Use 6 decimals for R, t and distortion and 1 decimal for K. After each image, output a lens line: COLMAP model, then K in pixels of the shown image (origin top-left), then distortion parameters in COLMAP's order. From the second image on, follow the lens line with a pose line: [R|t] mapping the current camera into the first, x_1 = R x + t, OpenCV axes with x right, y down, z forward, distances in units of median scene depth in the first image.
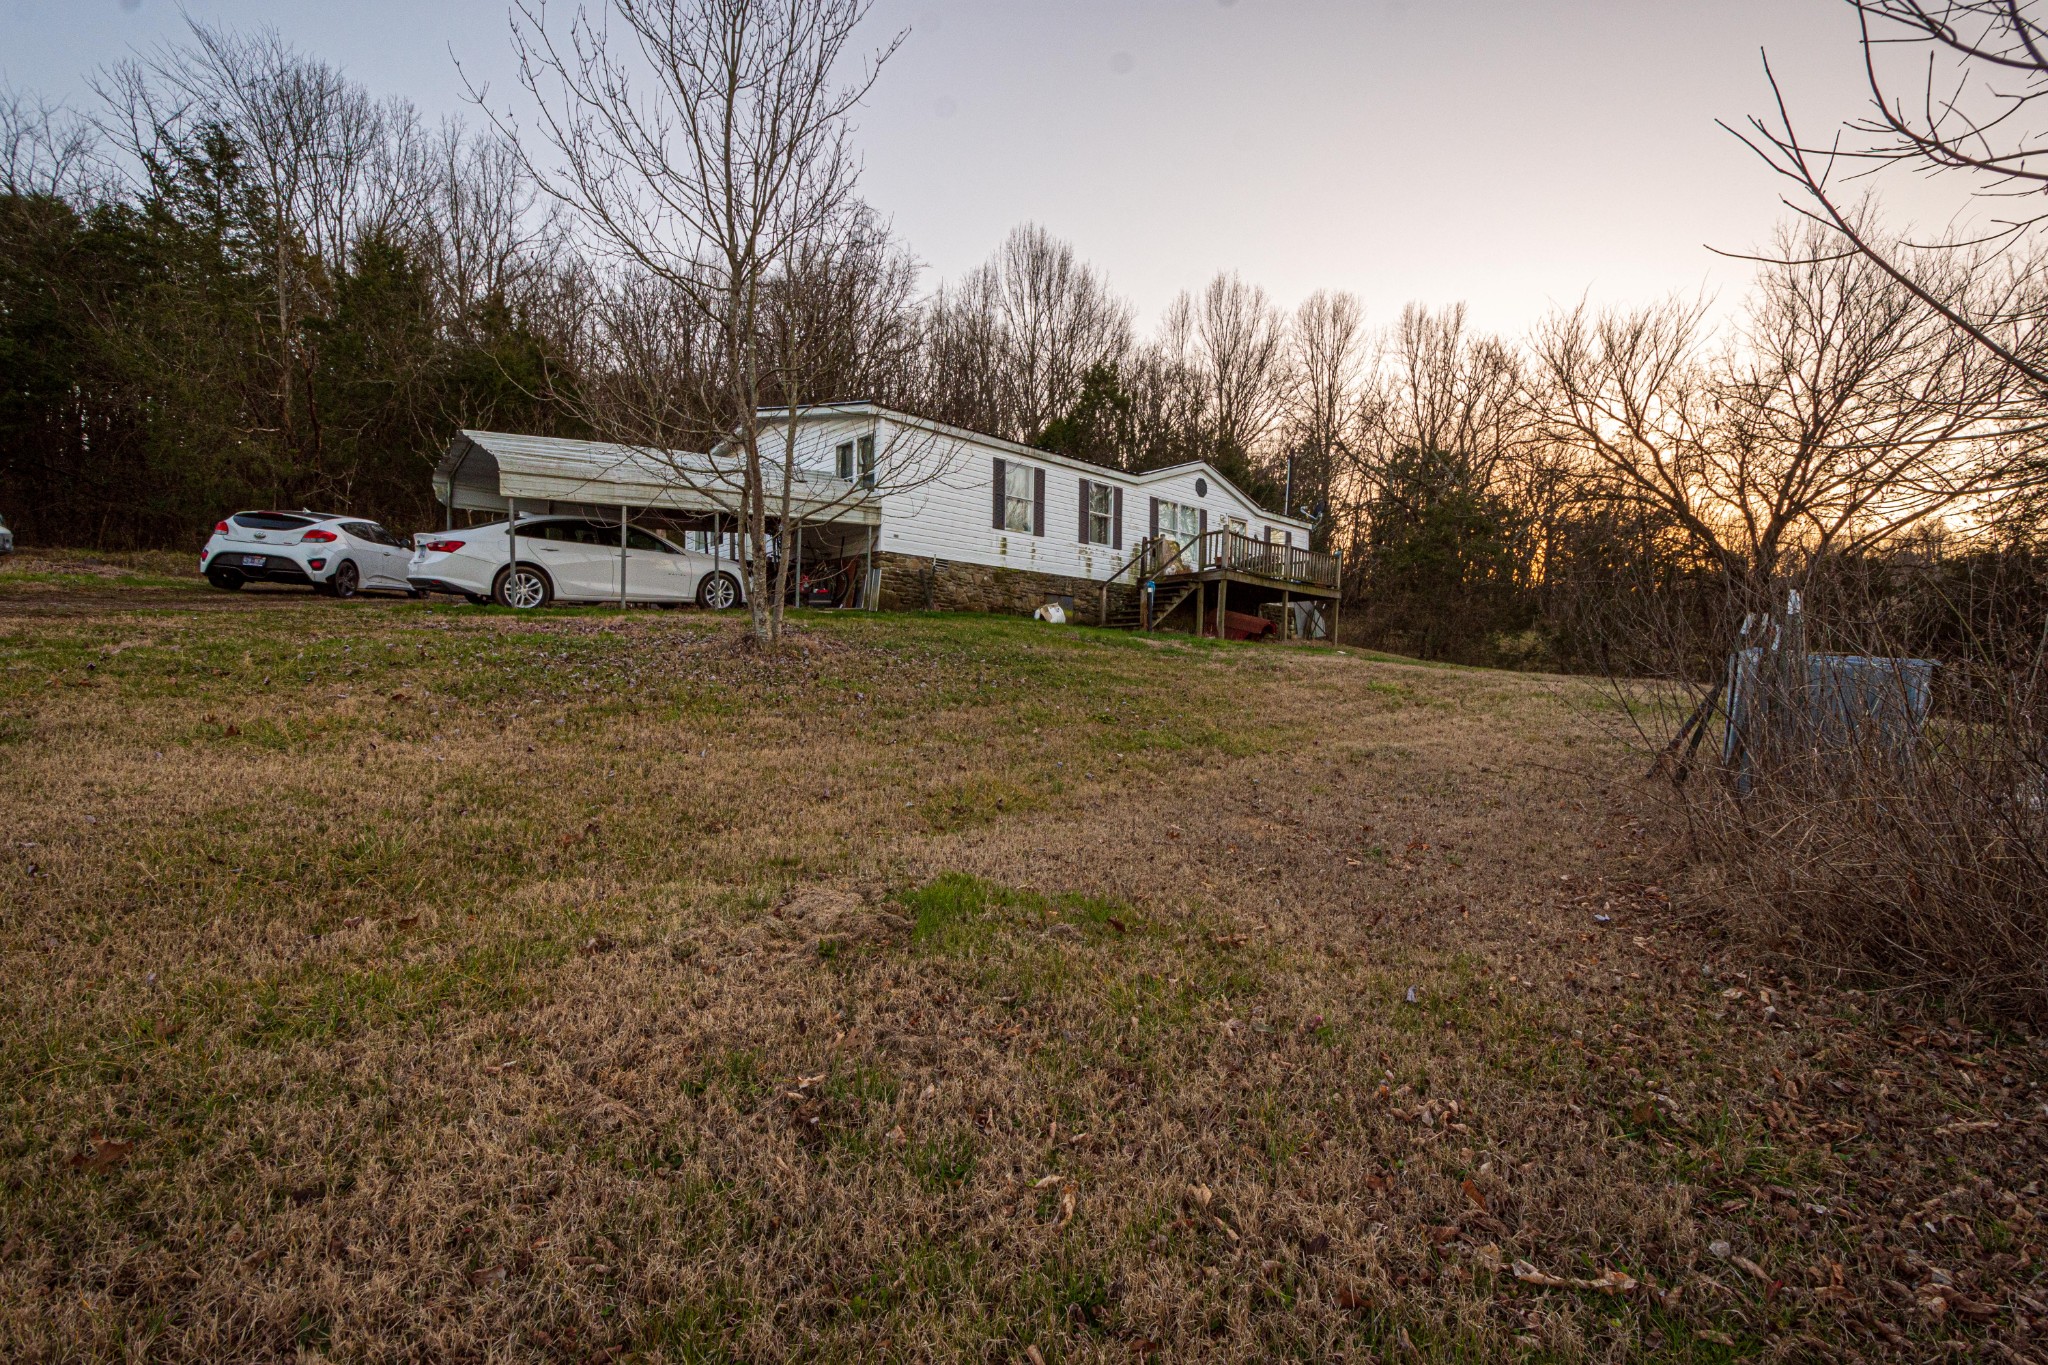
lens RADIAL K [[876.2, 0, 1031.2], [0, 876.2, 685.1], [0, 0, 1]] dist [0.001758, -0.000022]
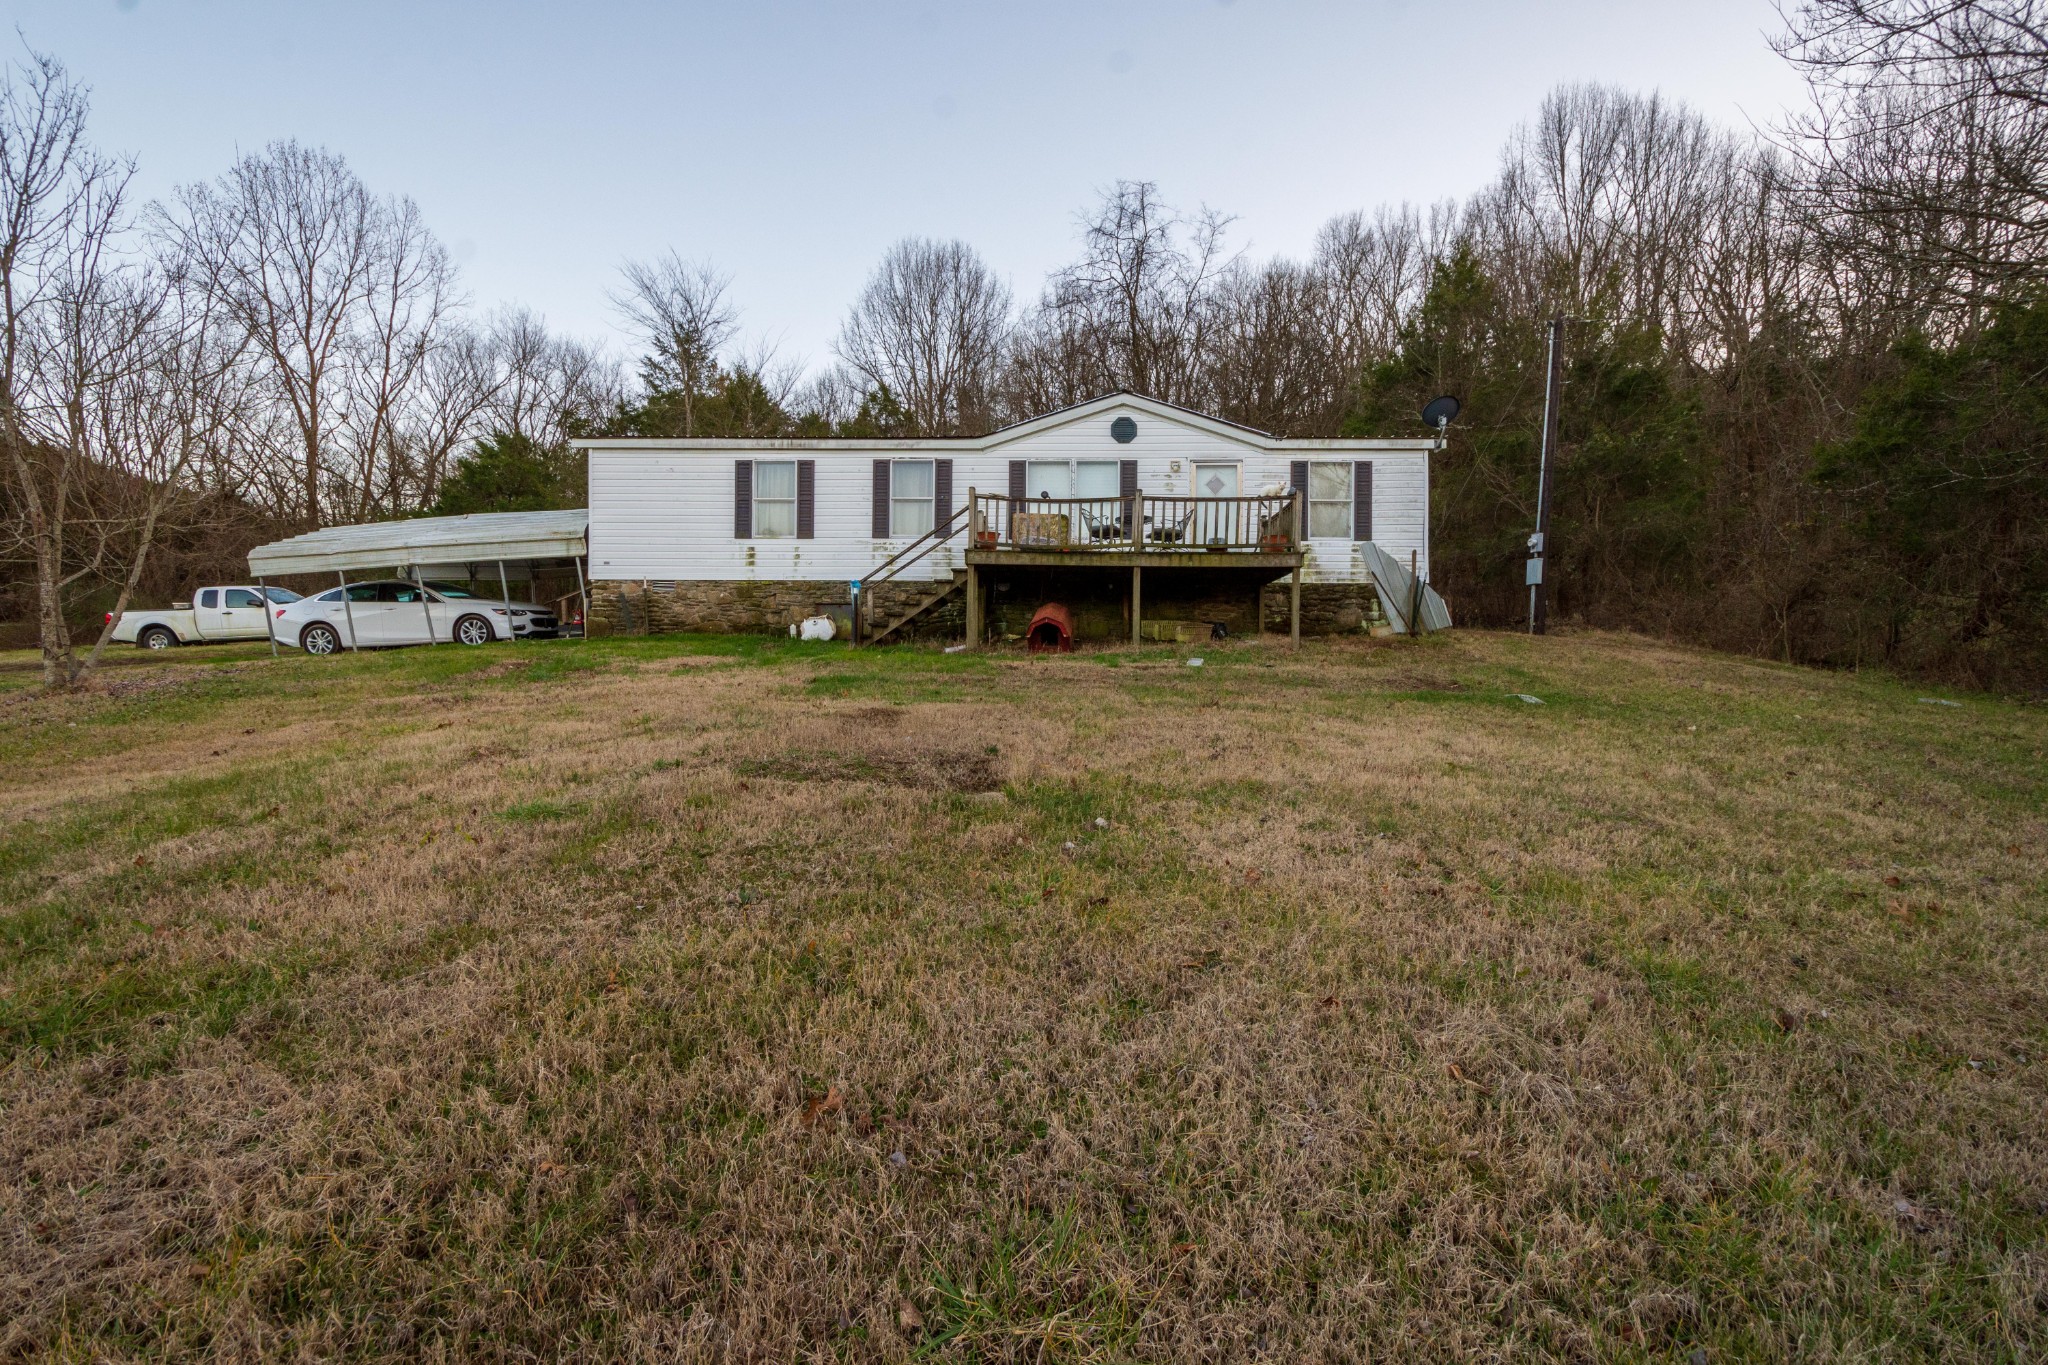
lens RADIAL K [[876.2, 0, 1031.2], [0, 876.2, 685.1], [0, 0, 1]] dist [0.001758, -0.000022]
pose [[0.709181, -0.013350, -0.704900, 0.777652], [0.002772, 0.999866, -0.016147, -0.011676], [0.705021, 0.009497, 0.709123, 0.552427]]
